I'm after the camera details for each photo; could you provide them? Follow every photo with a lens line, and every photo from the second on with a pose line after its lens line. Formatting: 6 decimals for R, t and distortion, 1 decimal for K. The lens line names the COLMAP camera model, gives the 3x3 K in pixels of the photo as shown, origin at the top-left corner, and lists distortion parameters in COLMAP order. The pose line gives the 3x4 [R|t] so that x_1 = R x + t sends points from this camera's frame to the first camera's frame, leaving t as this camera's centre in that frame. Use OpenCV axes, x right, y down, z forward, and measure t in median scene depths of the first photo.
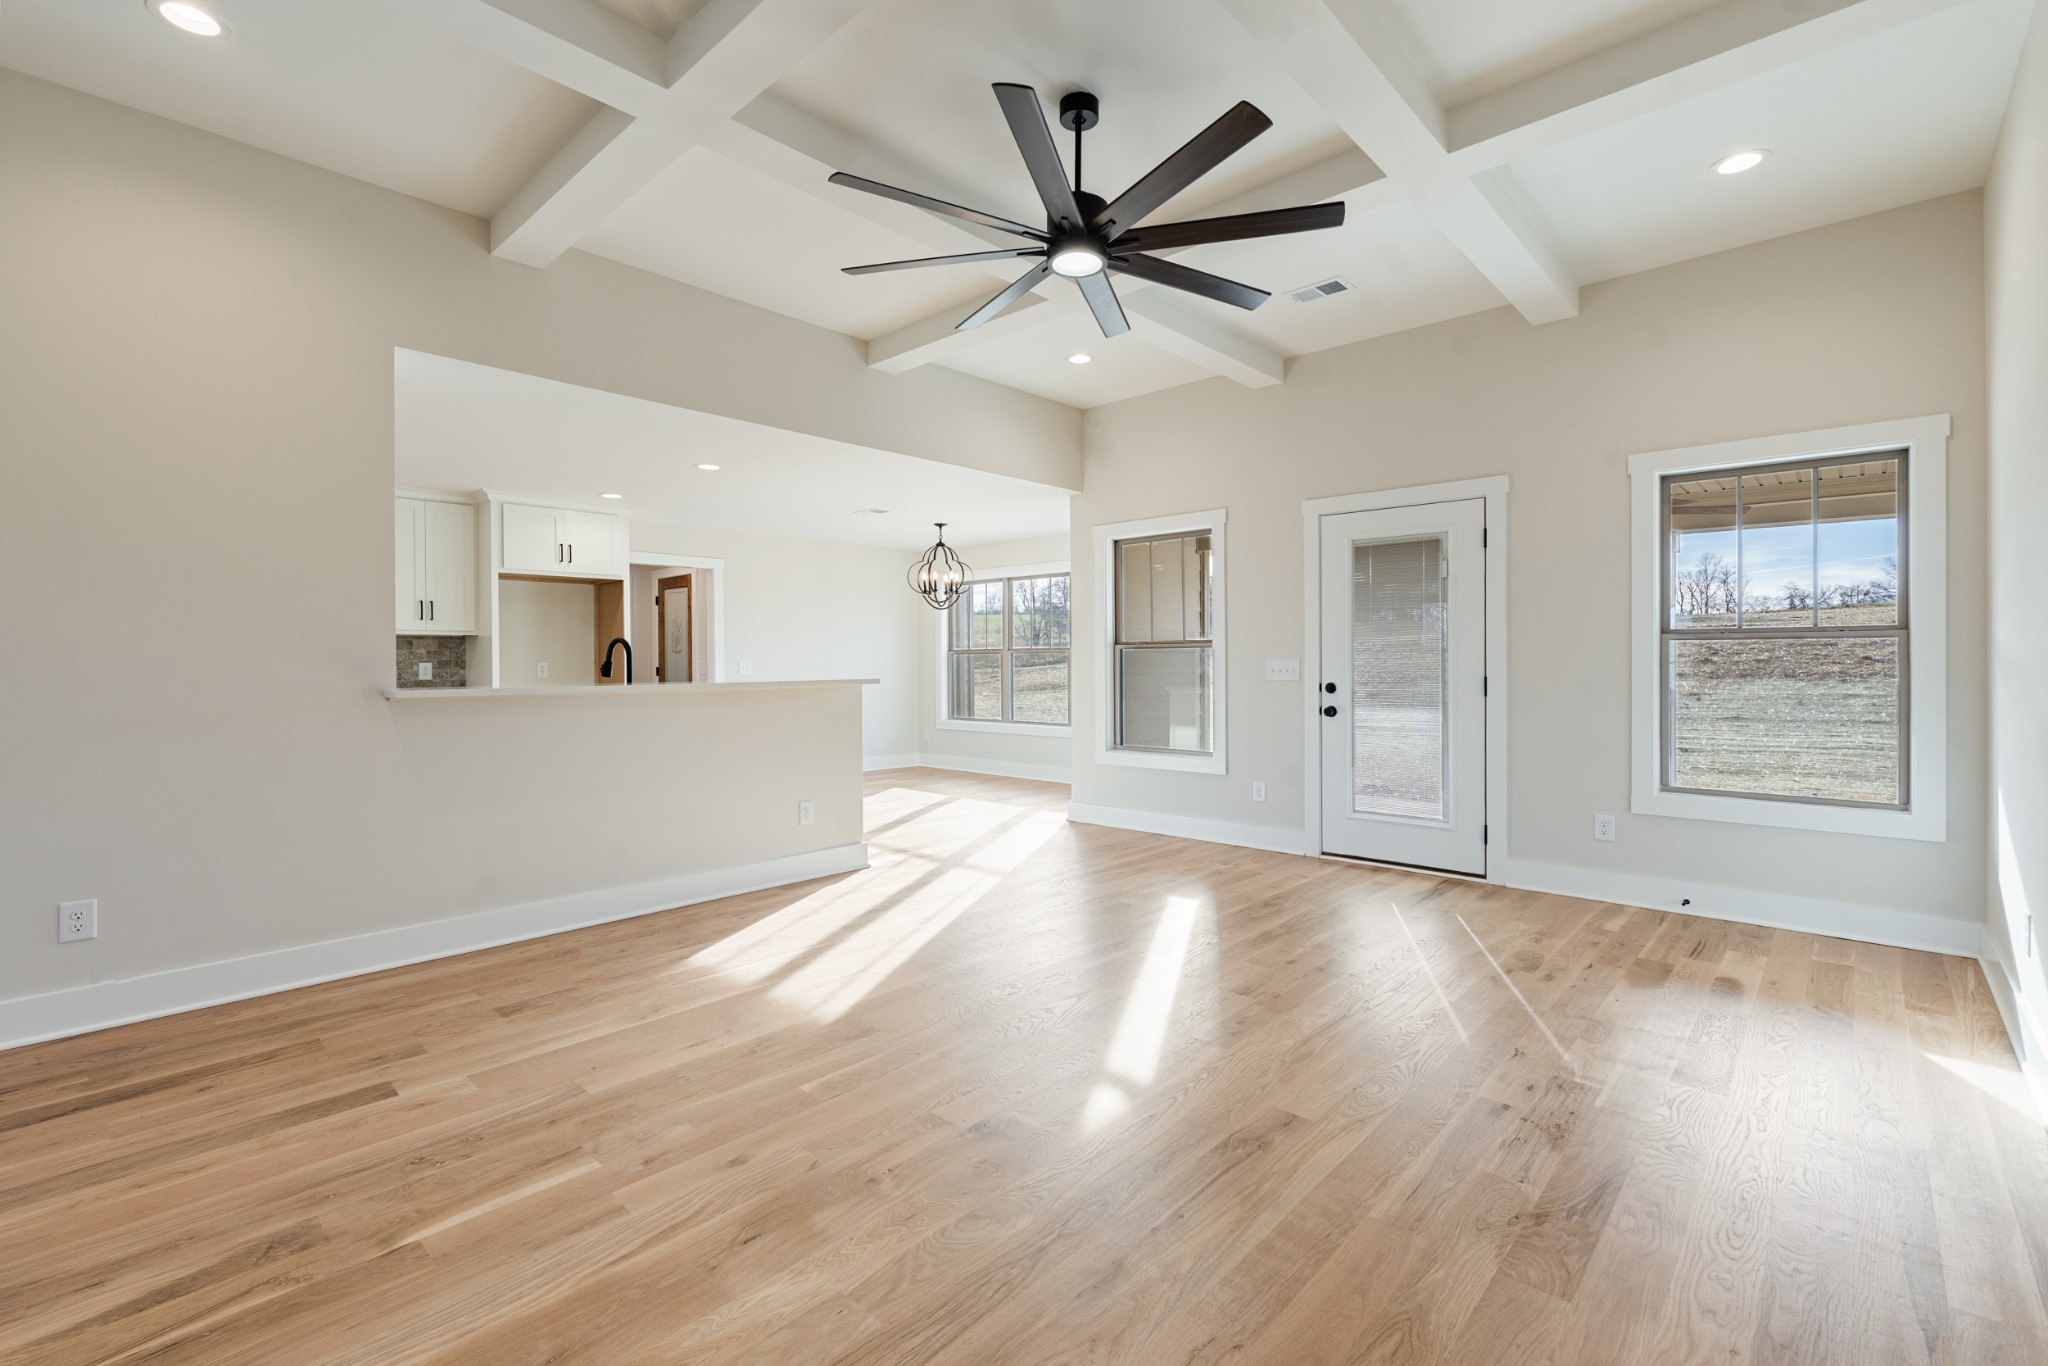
lens RADIAL K [[898.0, 0, 1023.2], [0, 898.0, 665.0], [0, 0, 1]] dist [-0.003104, -0.000625]
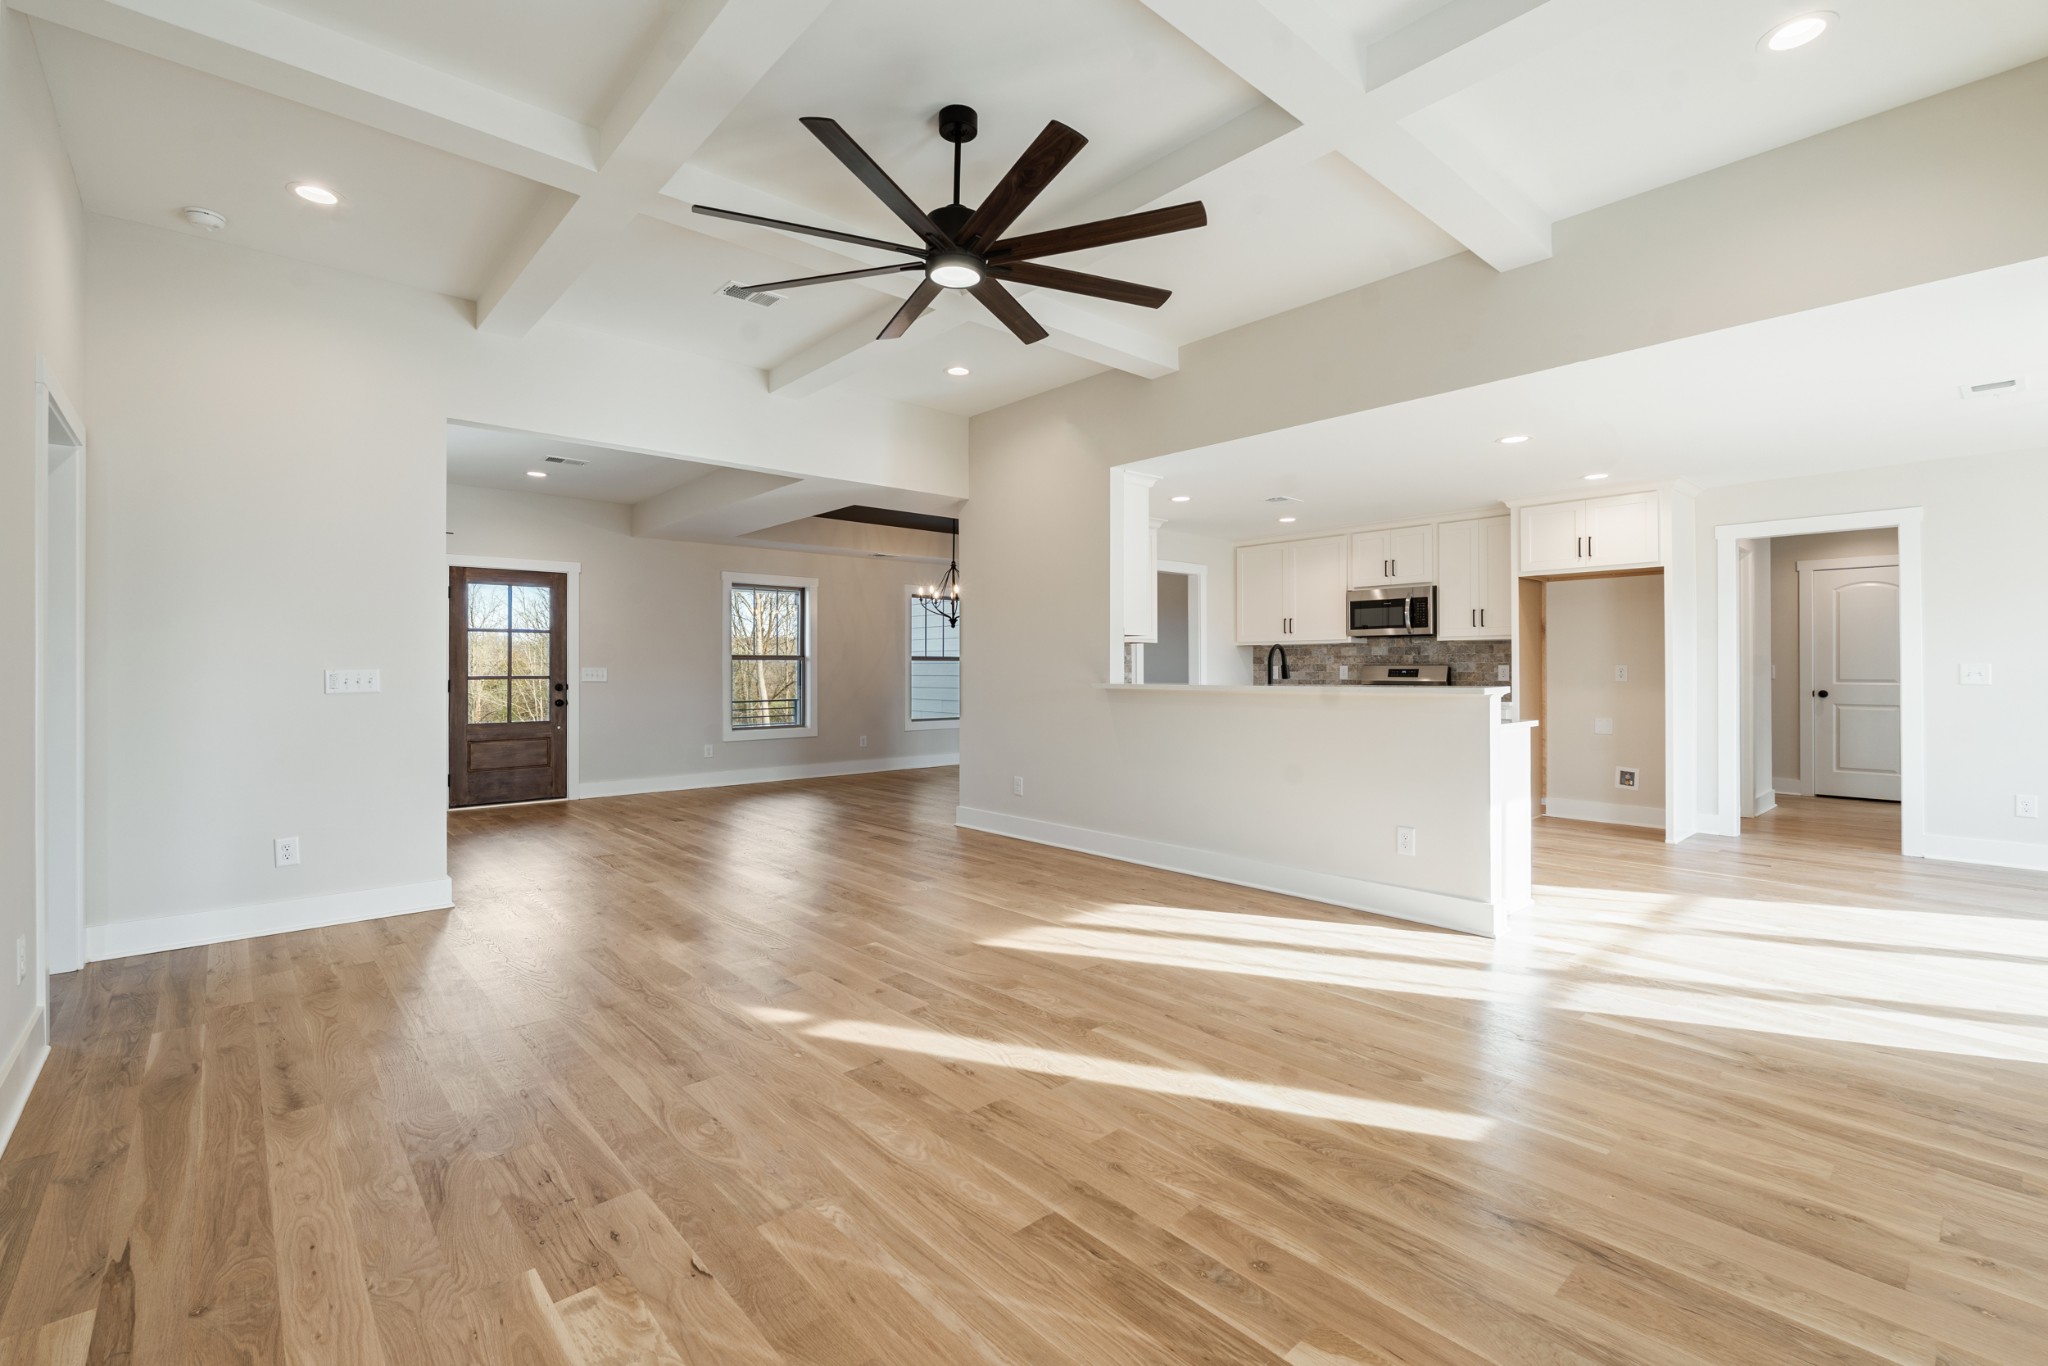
lens RADIAL K [[898.0, 0, 1023.2], [0, 898.0, 665.0], [0, 0, 1]] dist [-0.003104, -0.000625]
pose [[-0.092986, 0.000093, -0.995667, 0.897011], [0.000706, 1.000000, 0.000028, -0.006020], [0.995667, -0.000700, -0.092986, 0.986602]]
